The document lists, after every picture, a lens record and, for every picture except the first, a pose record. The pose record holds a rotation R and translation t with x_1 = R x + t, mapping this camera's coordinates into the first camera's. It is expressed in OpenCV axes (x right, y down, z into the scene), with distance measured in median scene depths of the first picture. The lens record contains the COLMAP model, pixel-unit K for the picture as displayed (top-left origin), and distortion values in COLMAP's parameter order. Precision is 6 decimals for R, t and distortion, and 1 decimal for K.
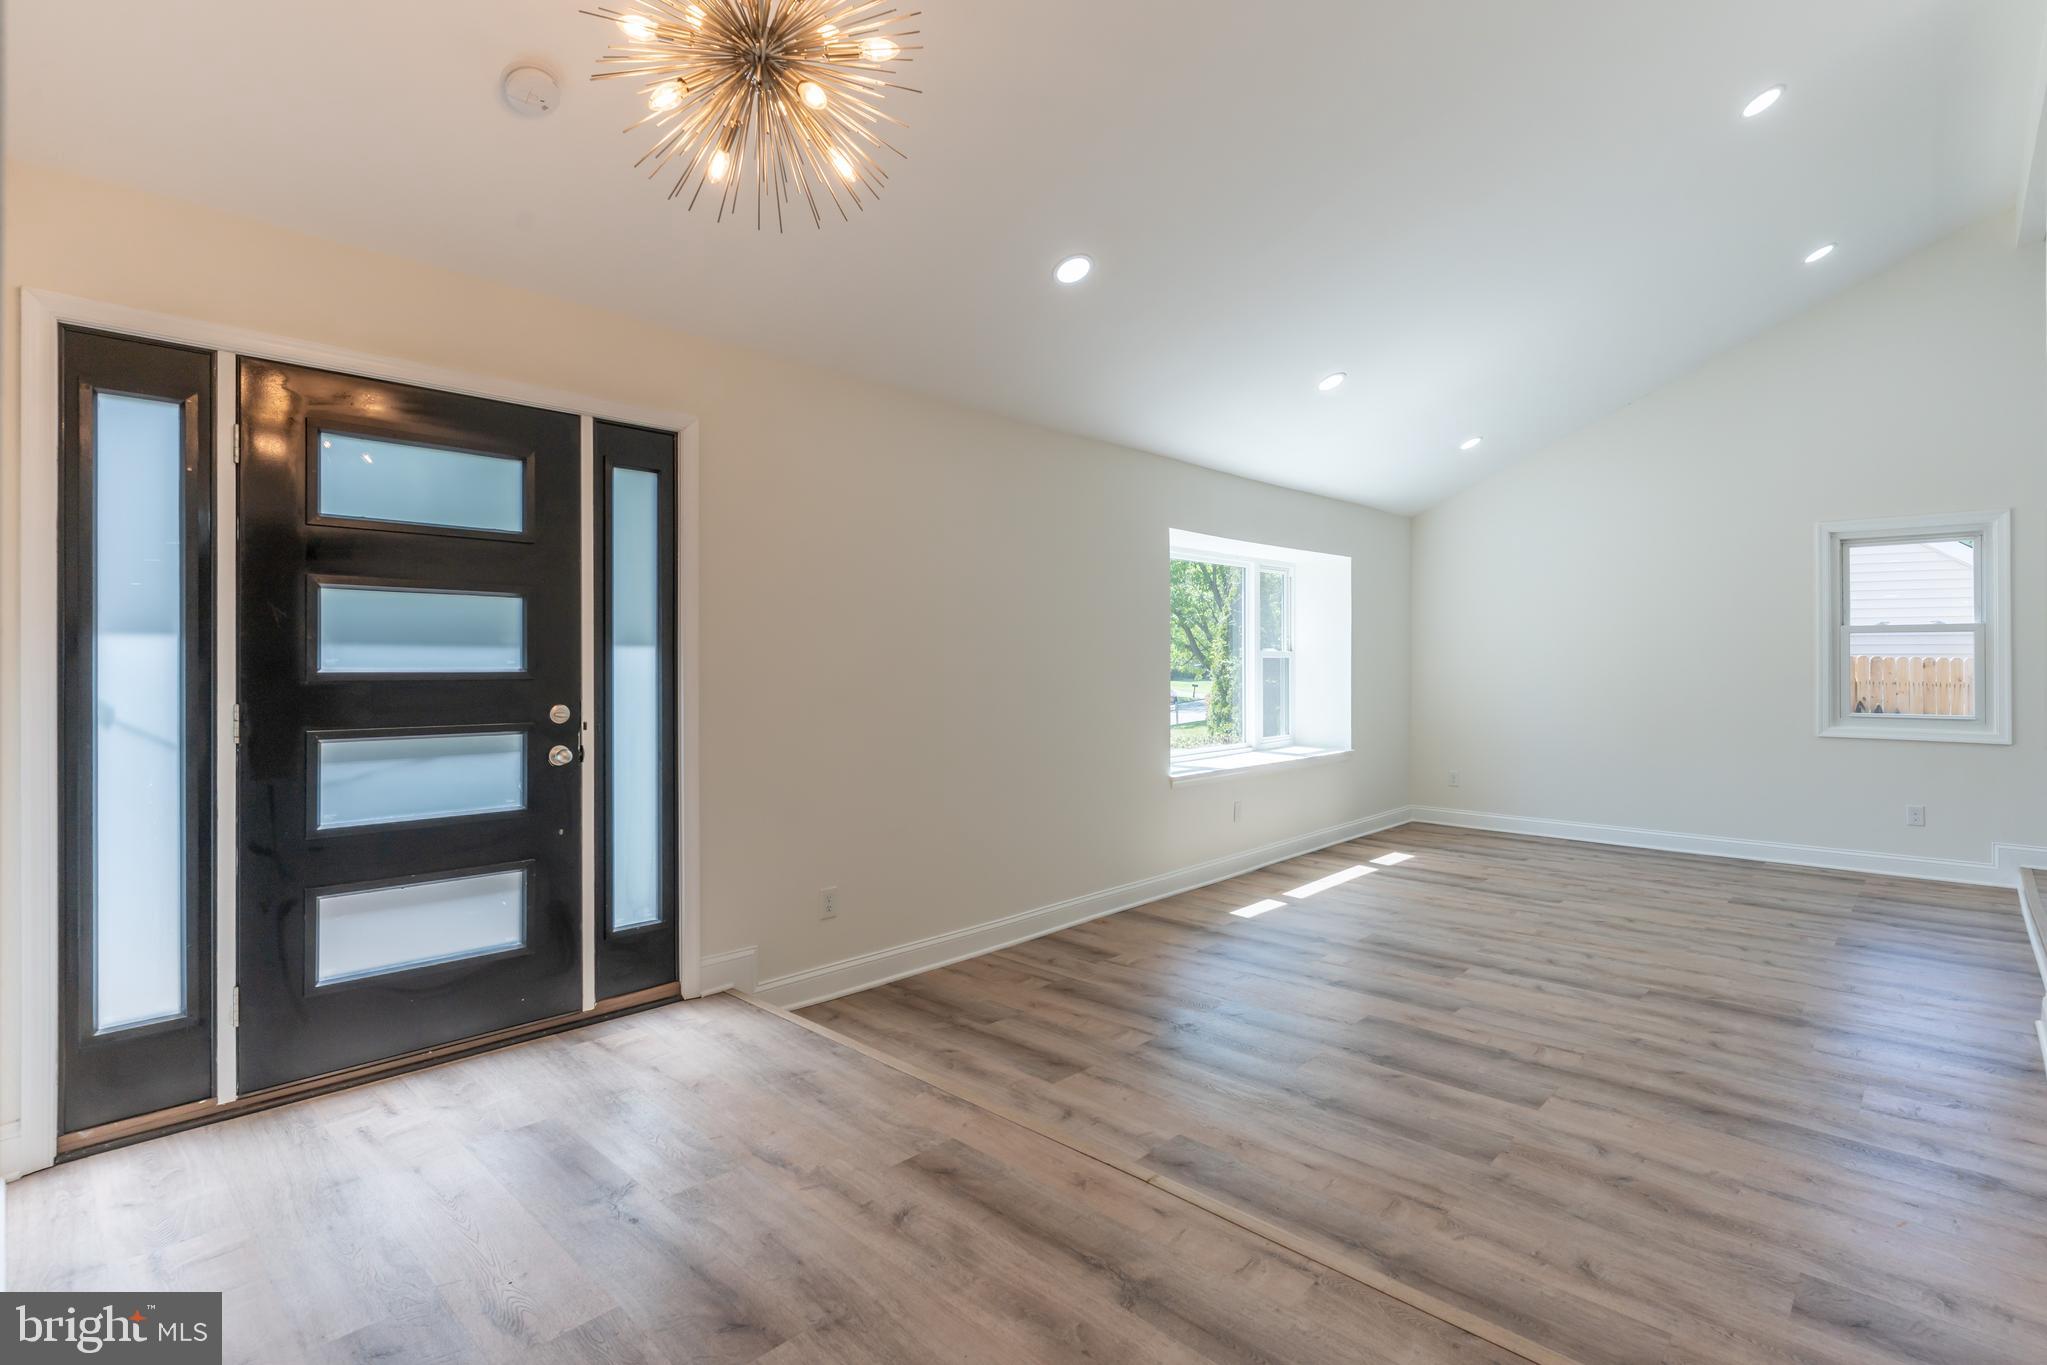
lens RADIAL K [[980.2, 0, 1029.1], [0, 980.2, 669.9], [0, 0, 1]] dist [0.002680, 0.000262]
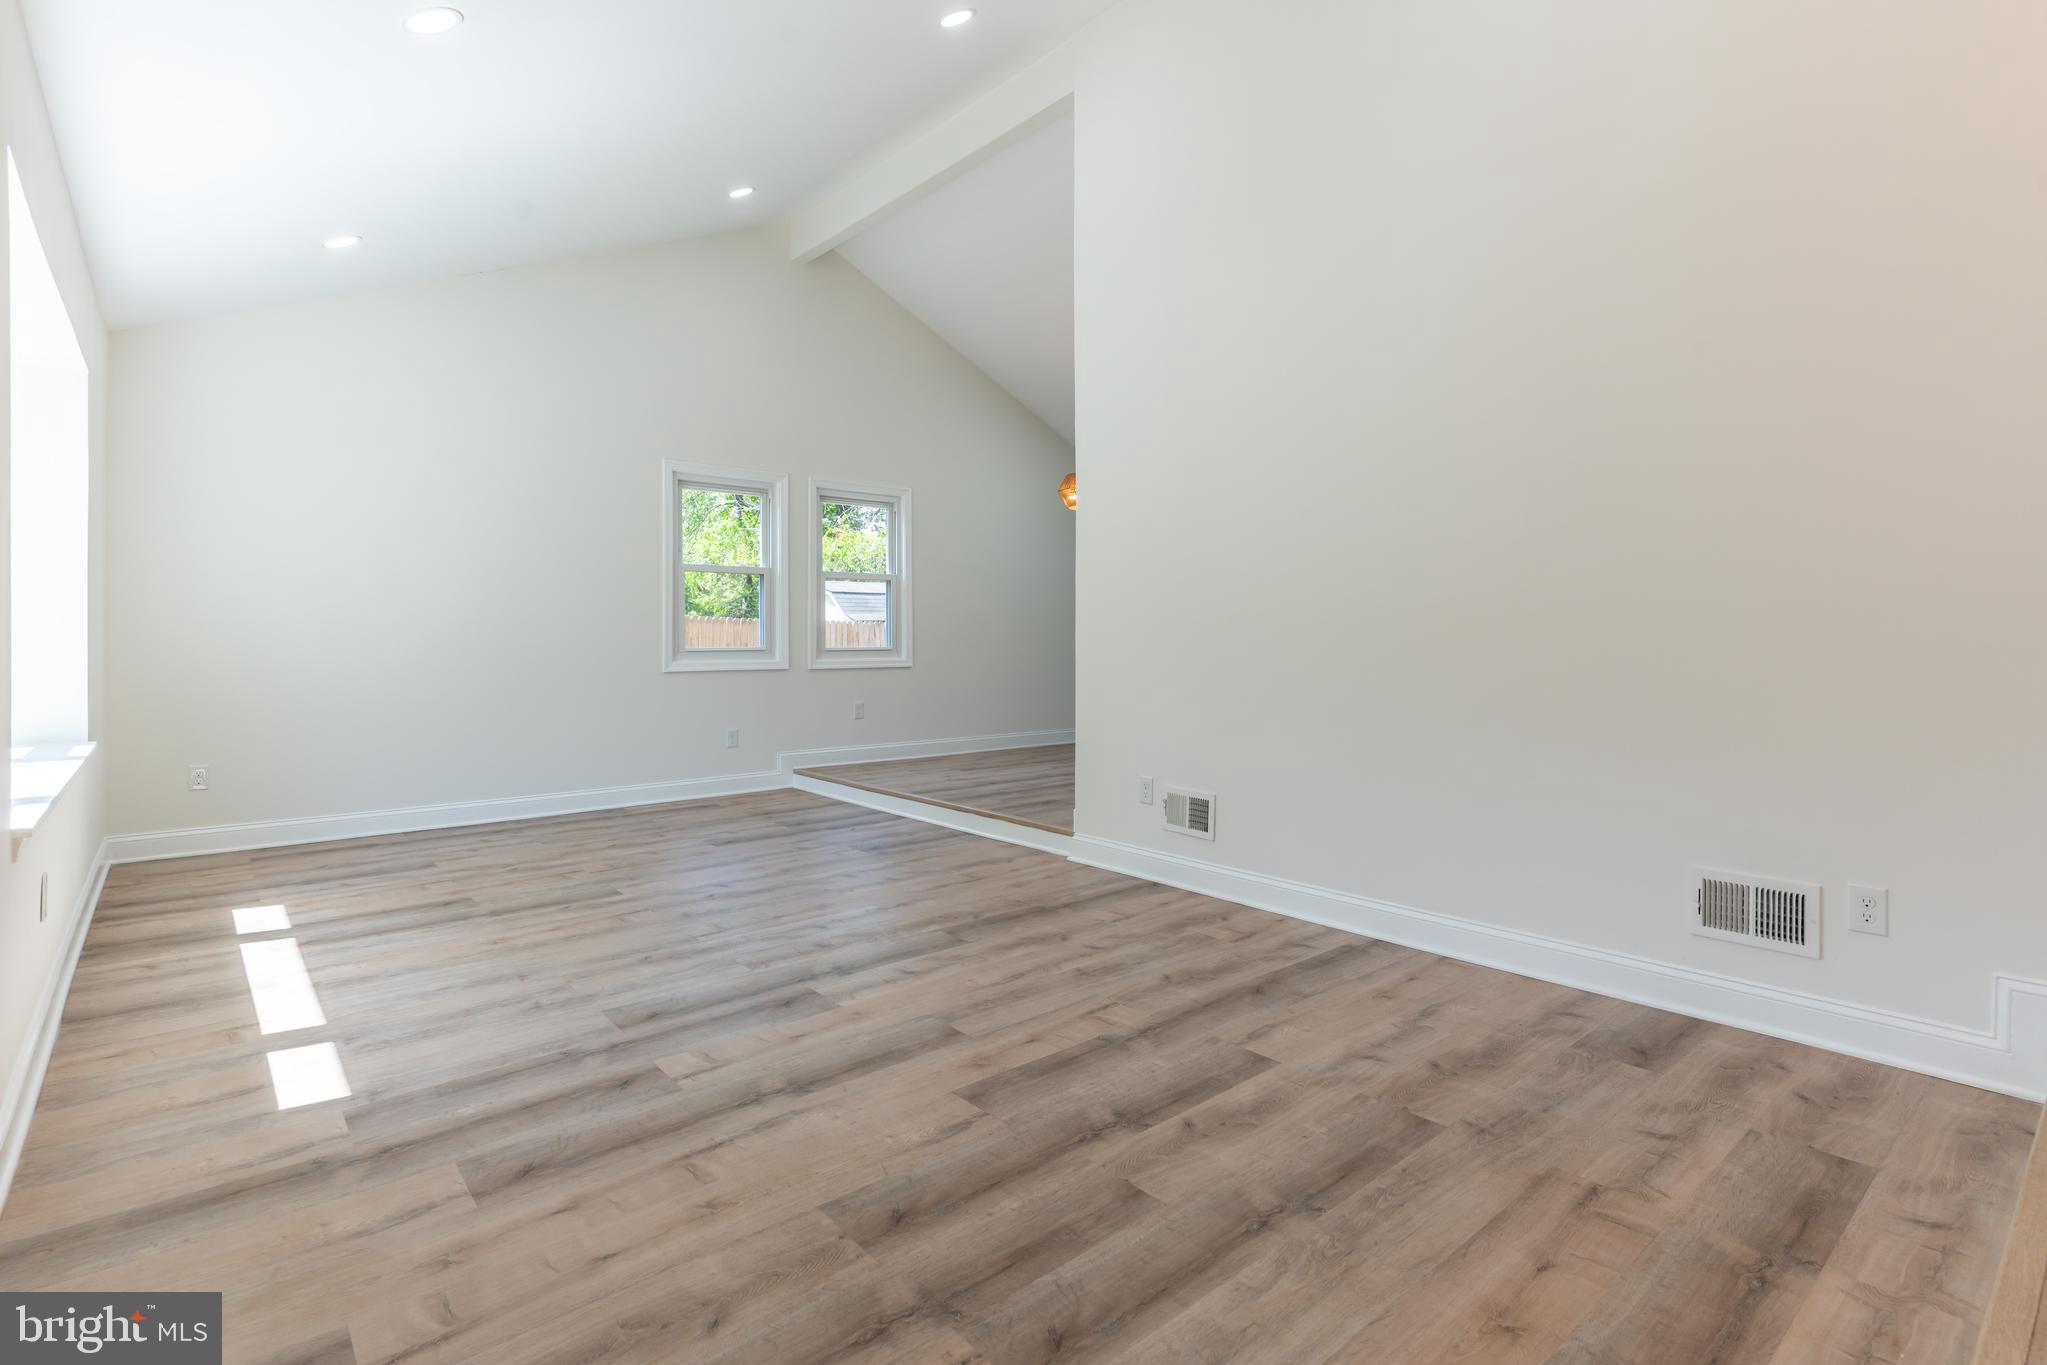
lens RADIAL K [[980.2, 0, 1030.4], [0, 980.2, 650.8], [0, 0, 1]] dist [0.002680, 0.000262]
pose [[0.102184, -0.015069, 0.994651, -0.296163], [0.012325, 0.999828, 0.013881, 0.067685], [-0.994689, 0.010841, 0.102352, 0.974758]]
